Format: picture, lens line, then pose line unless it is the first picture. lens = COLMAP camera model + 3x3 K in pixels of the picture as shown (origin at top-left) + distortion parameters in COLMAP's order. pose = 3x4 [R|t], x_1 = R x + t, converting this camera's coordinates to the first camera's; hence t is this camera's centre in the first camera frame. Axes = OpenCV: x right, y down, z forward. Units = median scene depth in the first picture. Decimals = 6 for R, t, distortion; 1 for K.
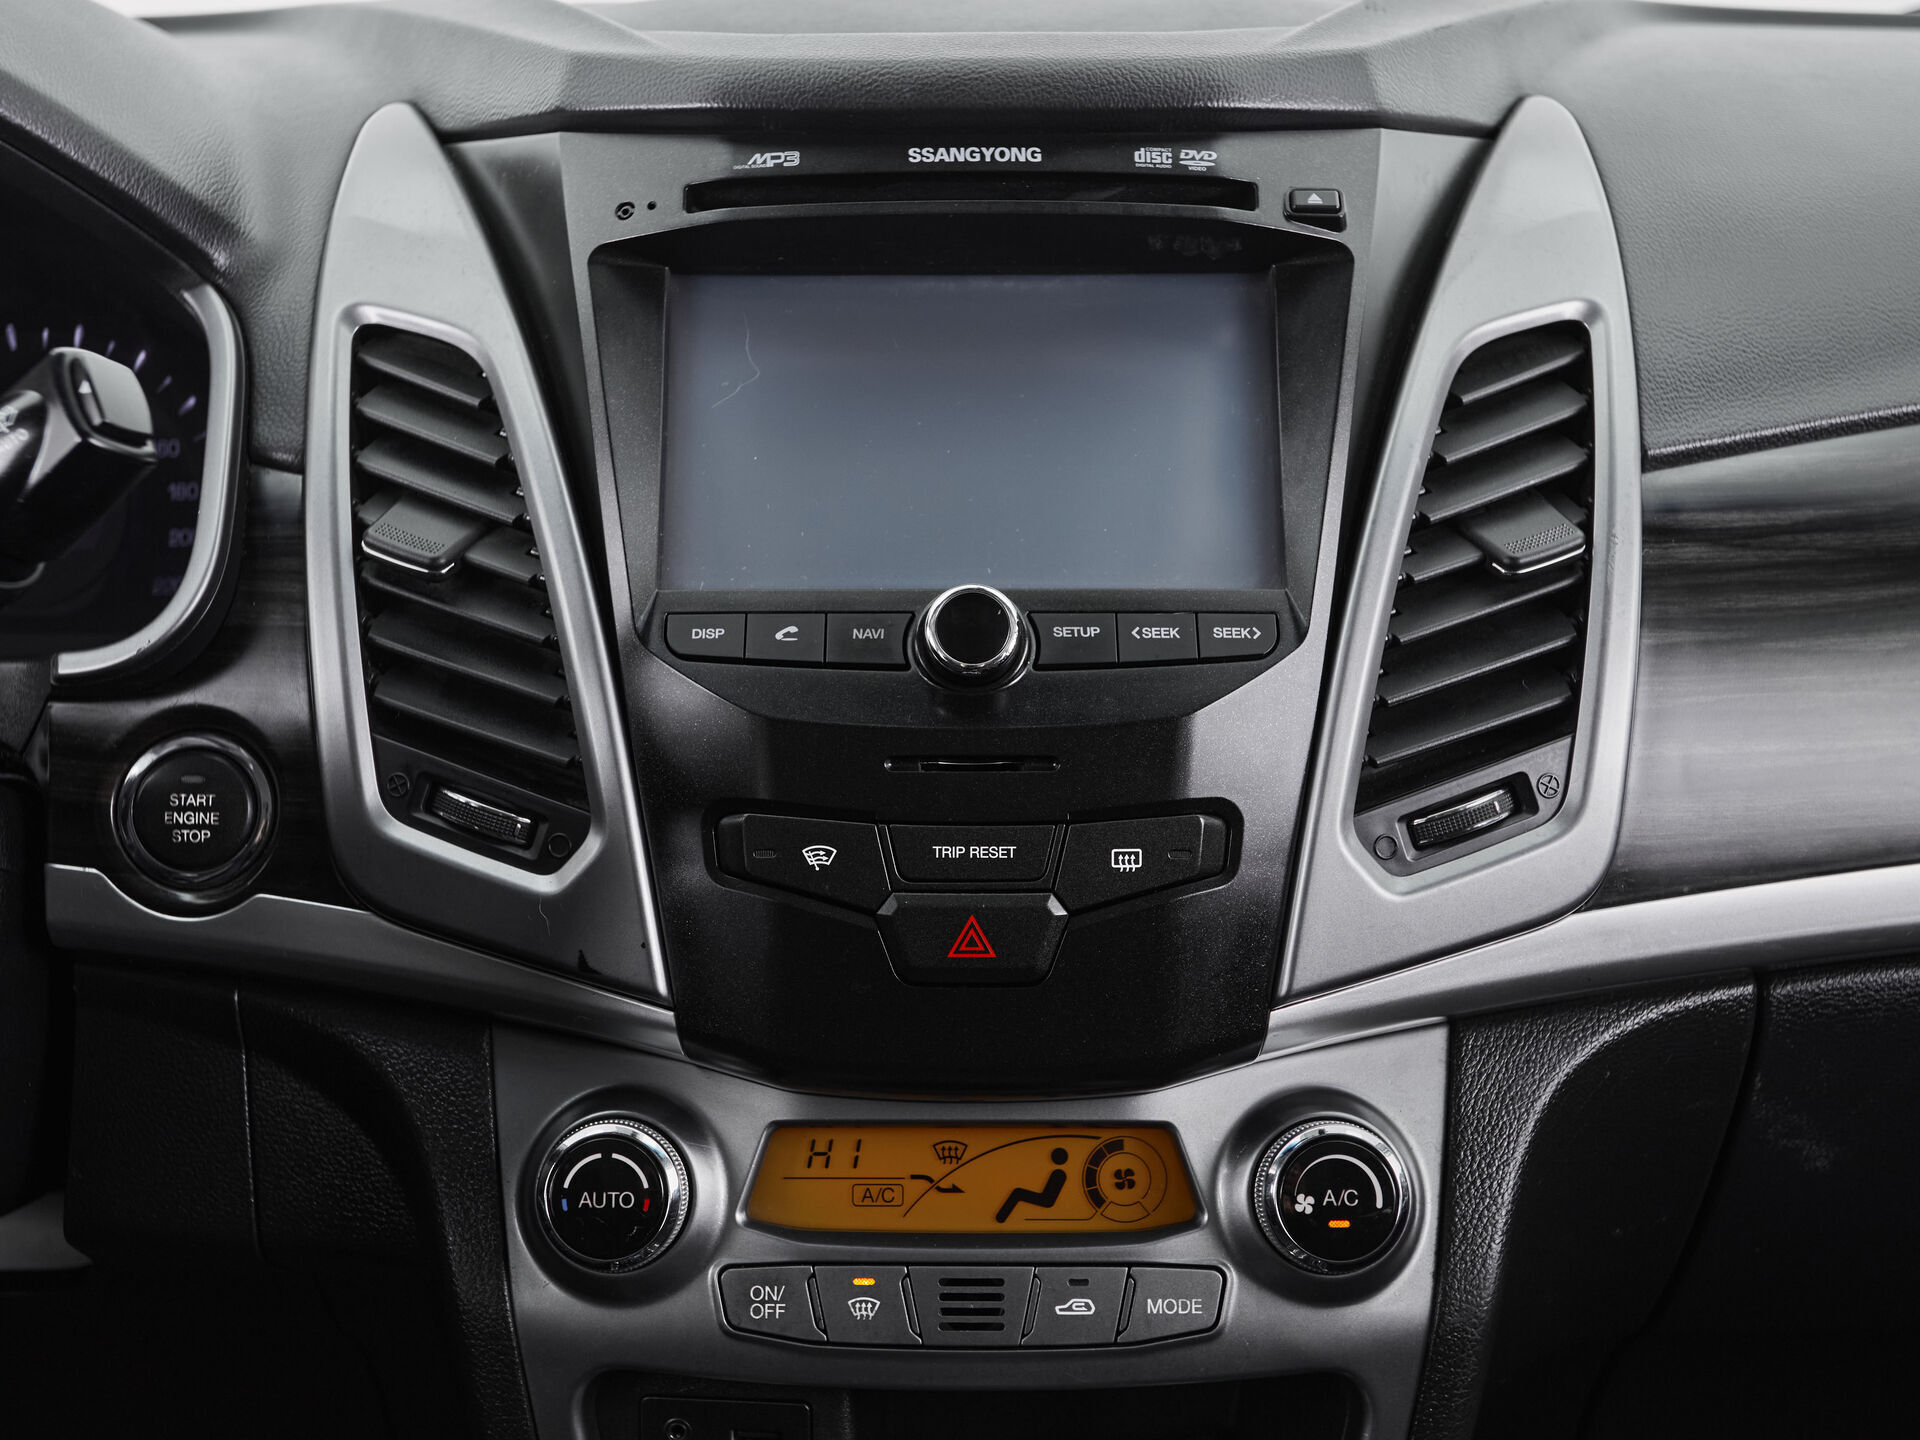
lens RADIAL K [[2346.3, 0, 910.7], [0, 2346.3, 714.3], [0, 0, 1]] dist [0.030162, 0.000000]
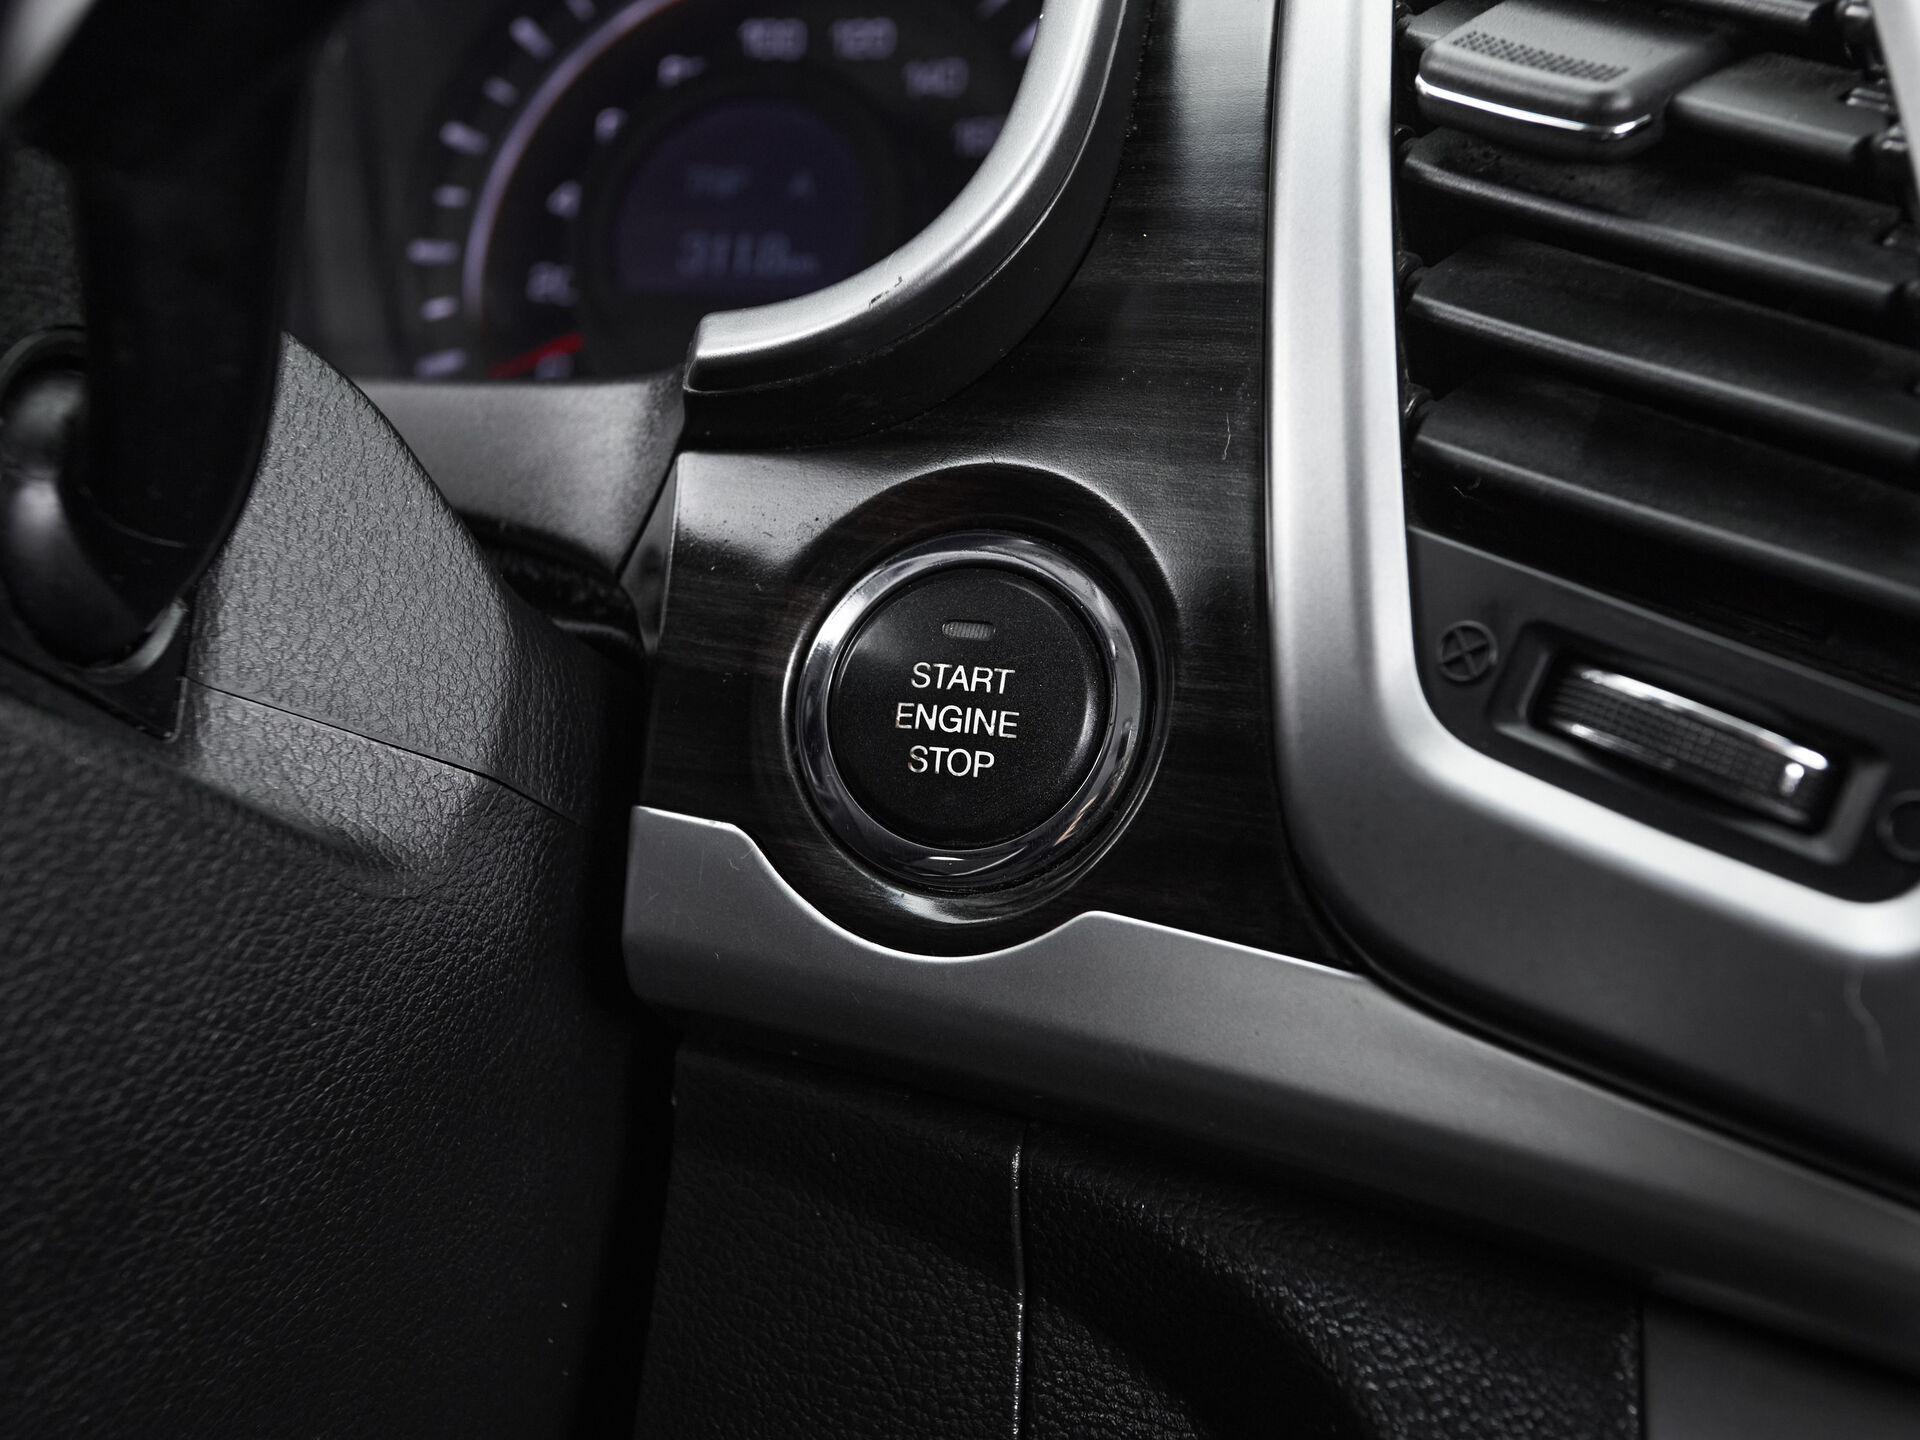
lens RADIAL K [[2751.9, 0, 957.8], [0, 2751.9, 725.4], [0, 0, 1]] dist [0.023639, 0.000000]
pose [[0.951897, 0.068699, -0.298617, -0.161111], [-0.096497, 0.992165, -0.079348, 0.086466], [0.290826, 0.104347, 0.951069, 0.541724]]
